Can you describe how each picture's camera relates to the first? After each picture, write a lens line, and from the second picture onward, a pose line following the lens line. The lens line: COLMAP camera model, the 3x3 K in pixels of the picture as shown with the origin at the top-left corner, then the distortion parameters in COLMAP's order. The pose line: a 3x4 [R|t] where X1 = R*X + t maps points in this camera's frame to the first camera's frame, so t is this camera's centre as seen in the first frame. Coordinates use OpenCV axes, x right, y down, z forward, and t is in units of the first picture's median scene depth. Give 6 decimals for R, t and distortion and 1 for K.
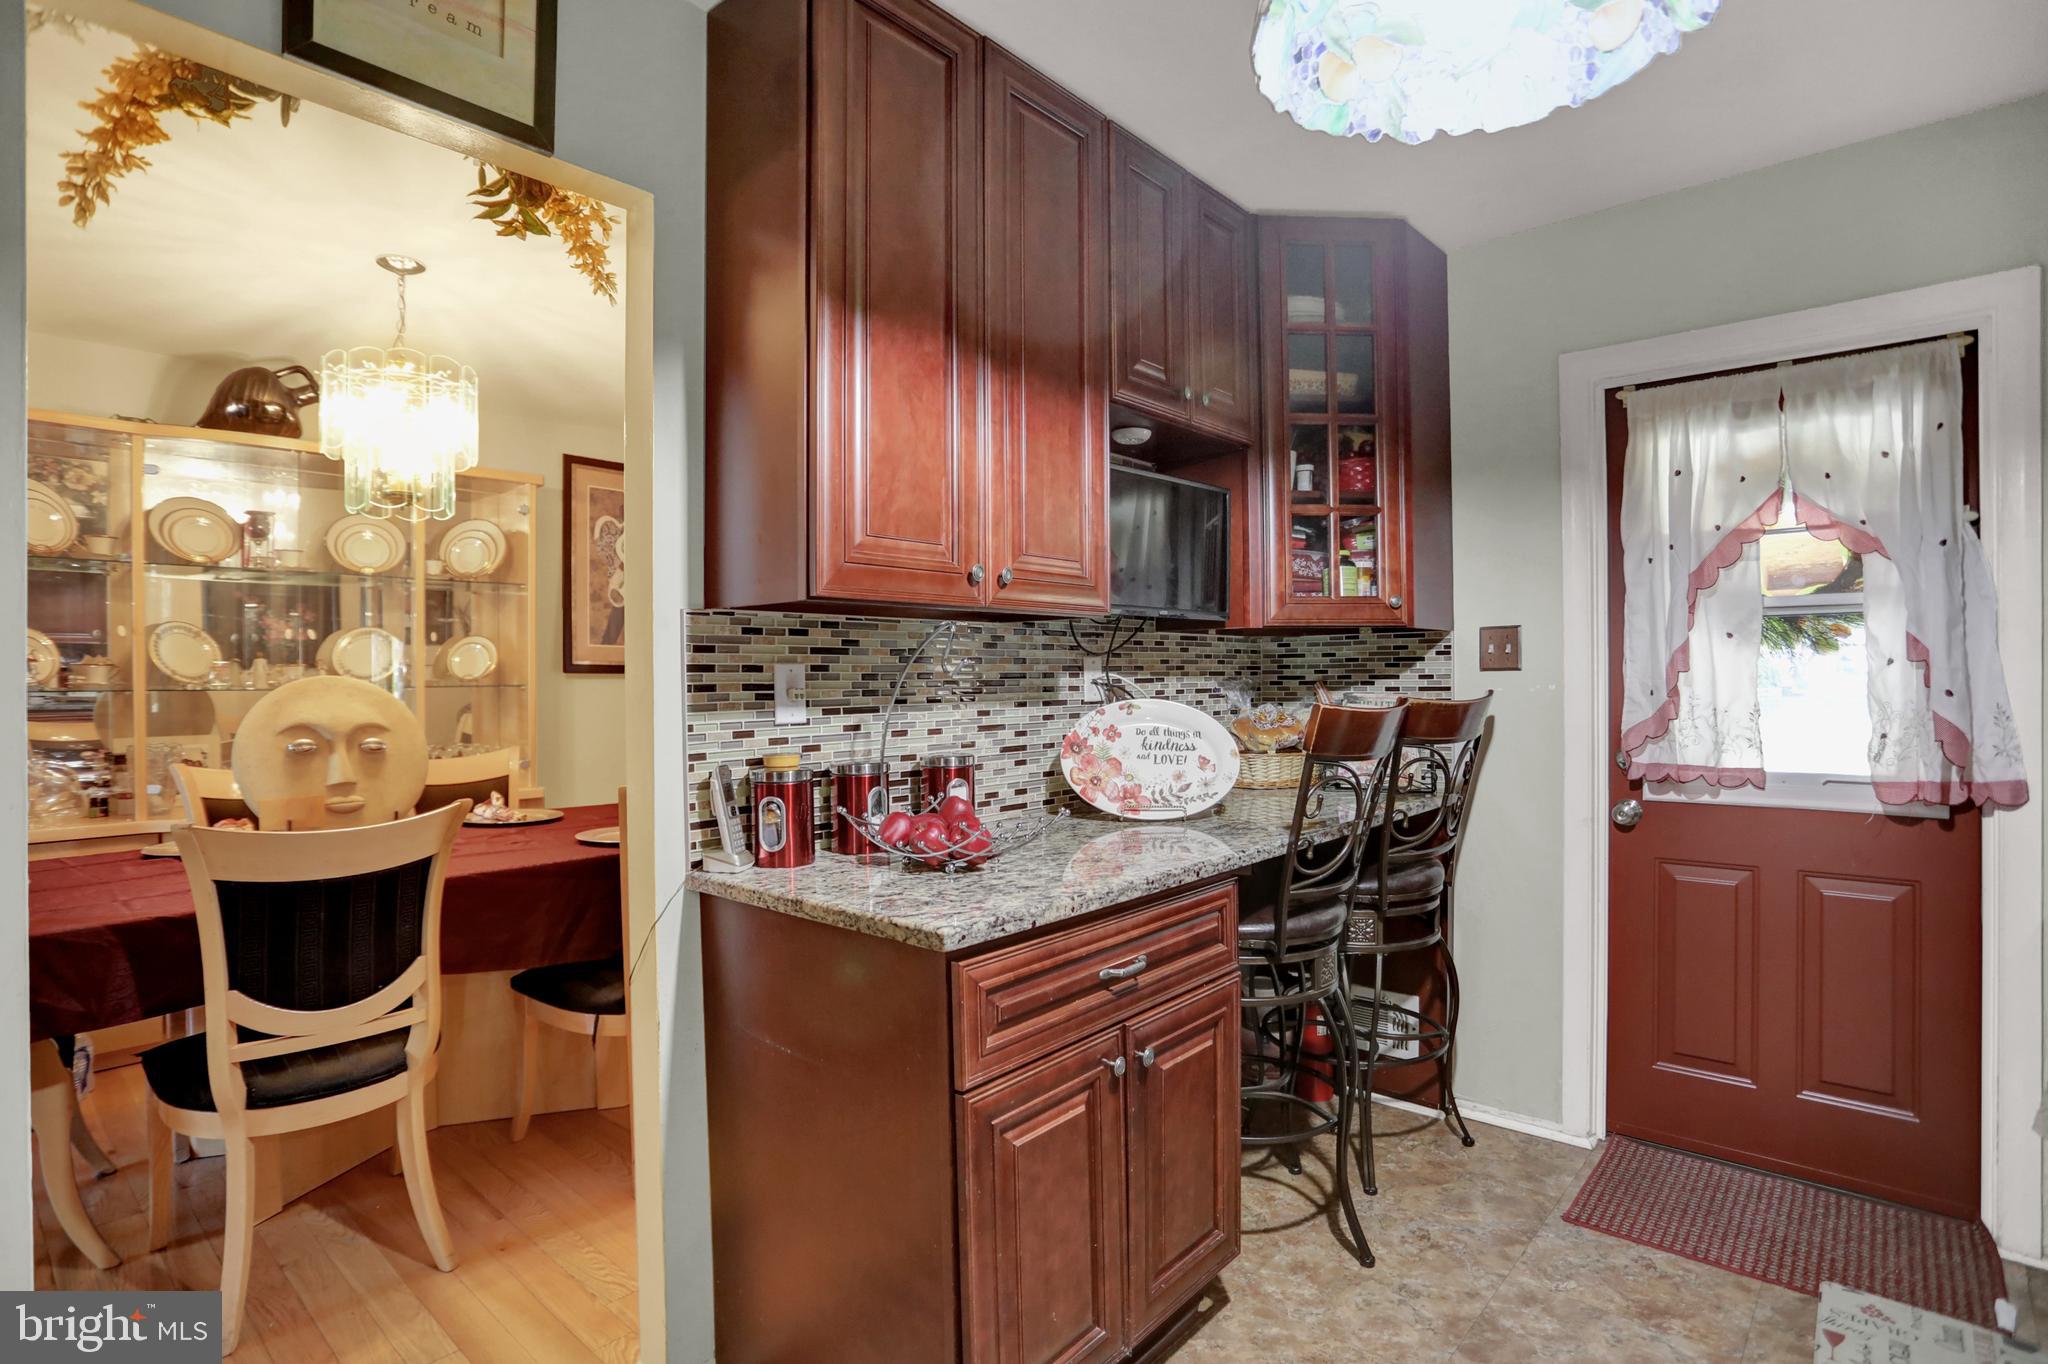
lens RADIAL K [[1094.7, 0, 949.3], [0, 1094.7, 690.9], [0, 0, 1]] dist [-0.064051, 0.020544]
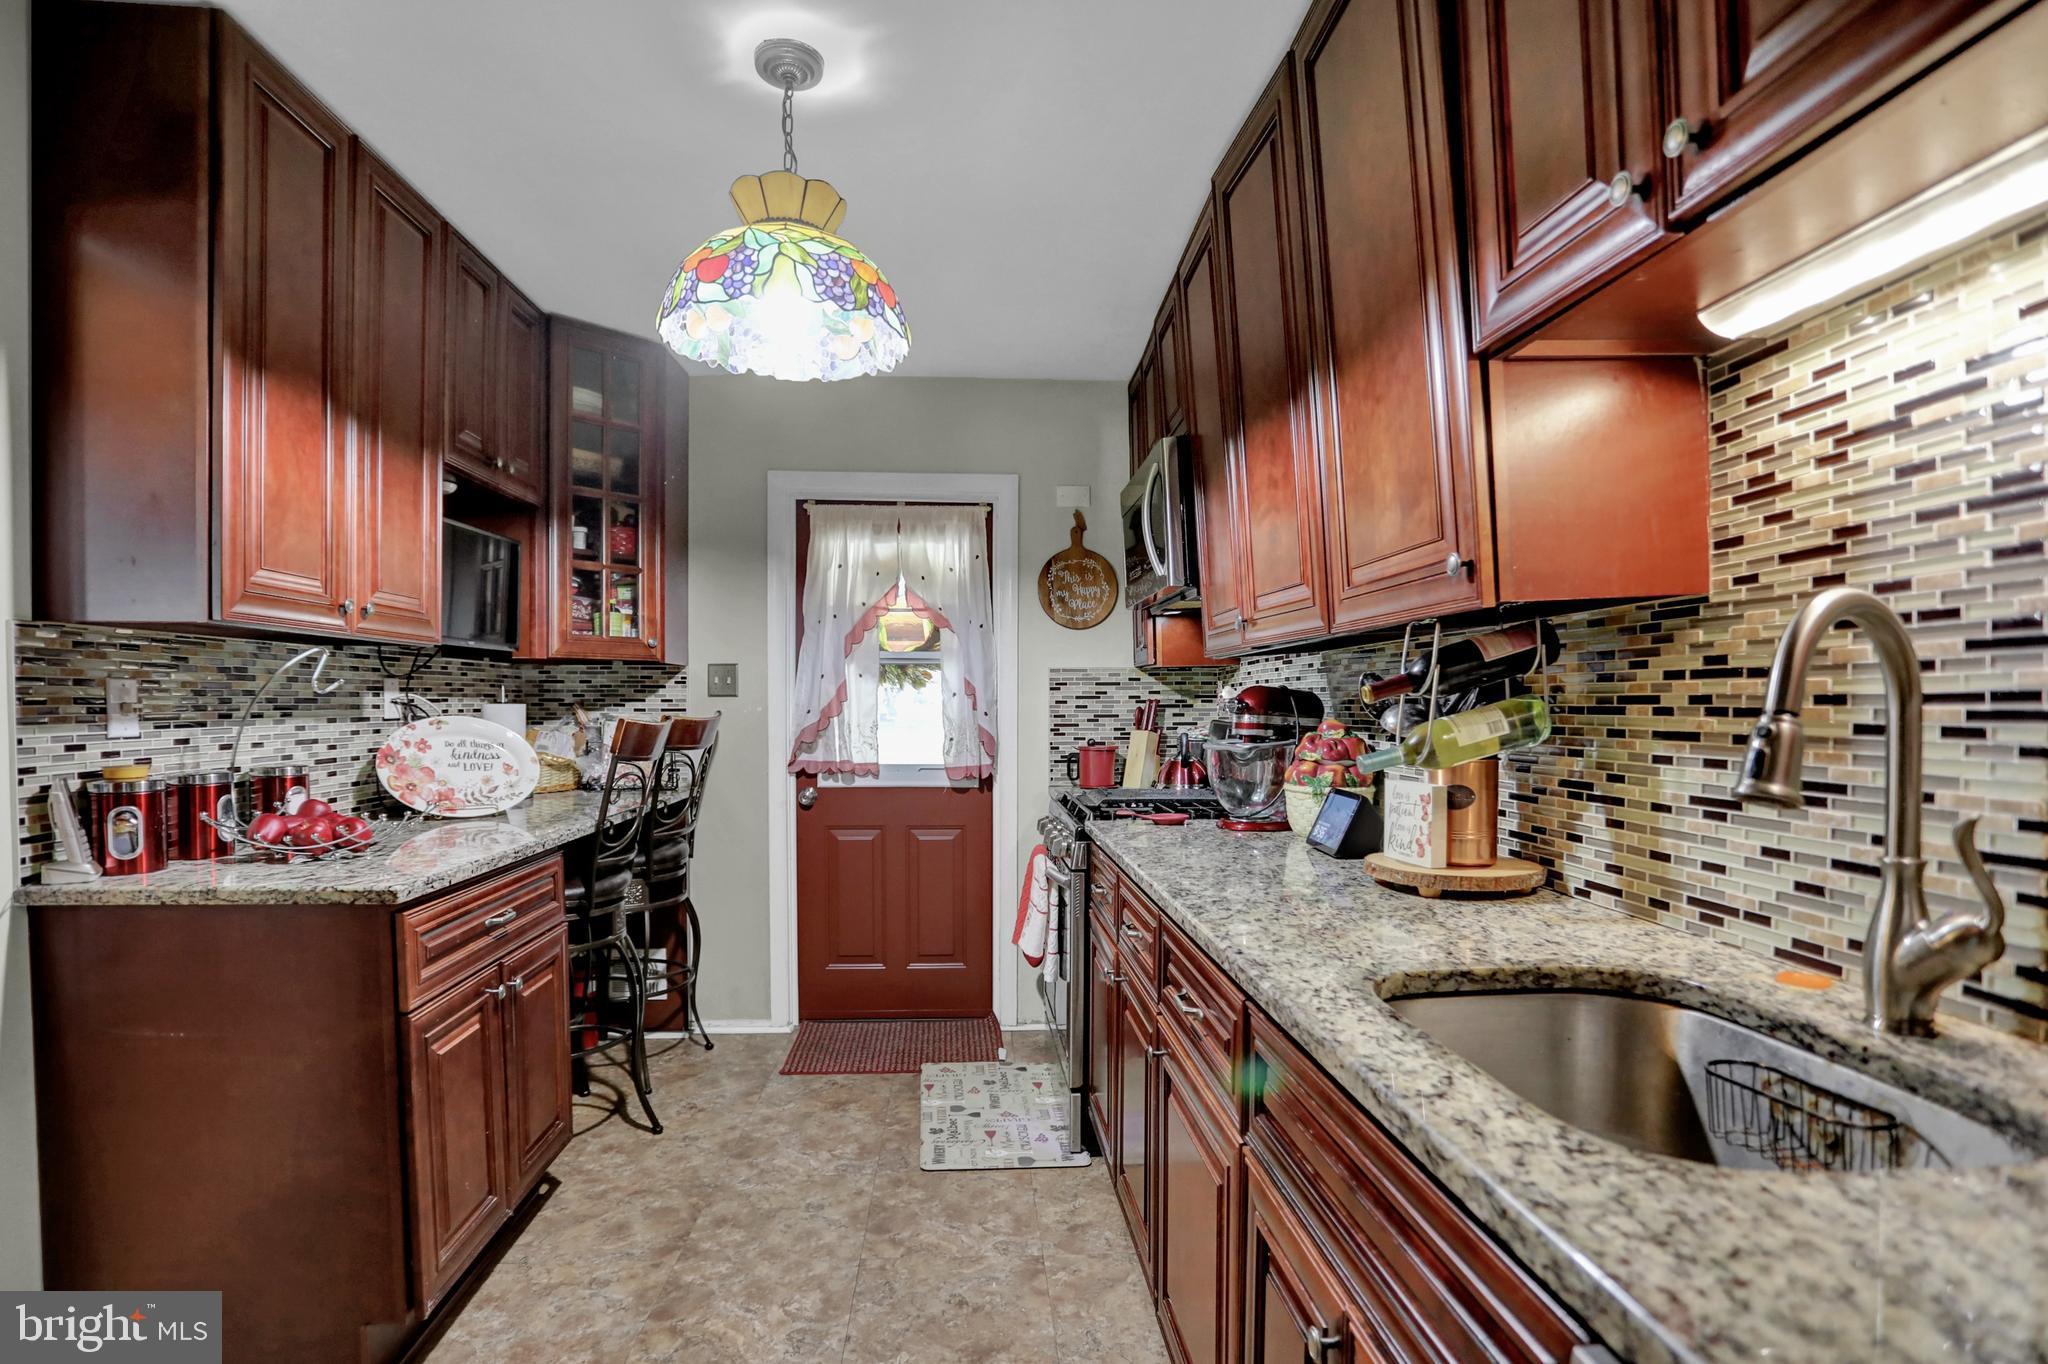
lens RADIAL K [[1000.9, 0, 1030.5], [0, 1000.9, 694.9], [0, 0, 1]] dist [-0.025244, 0.001048]
pose [[0.688850, 0.016644, 0.724712, -0.170854], [-0.001811, 0.999773, -0.021239, 0.006431], [-0.724901, 0.013318, 0.688724, -0.182671]]
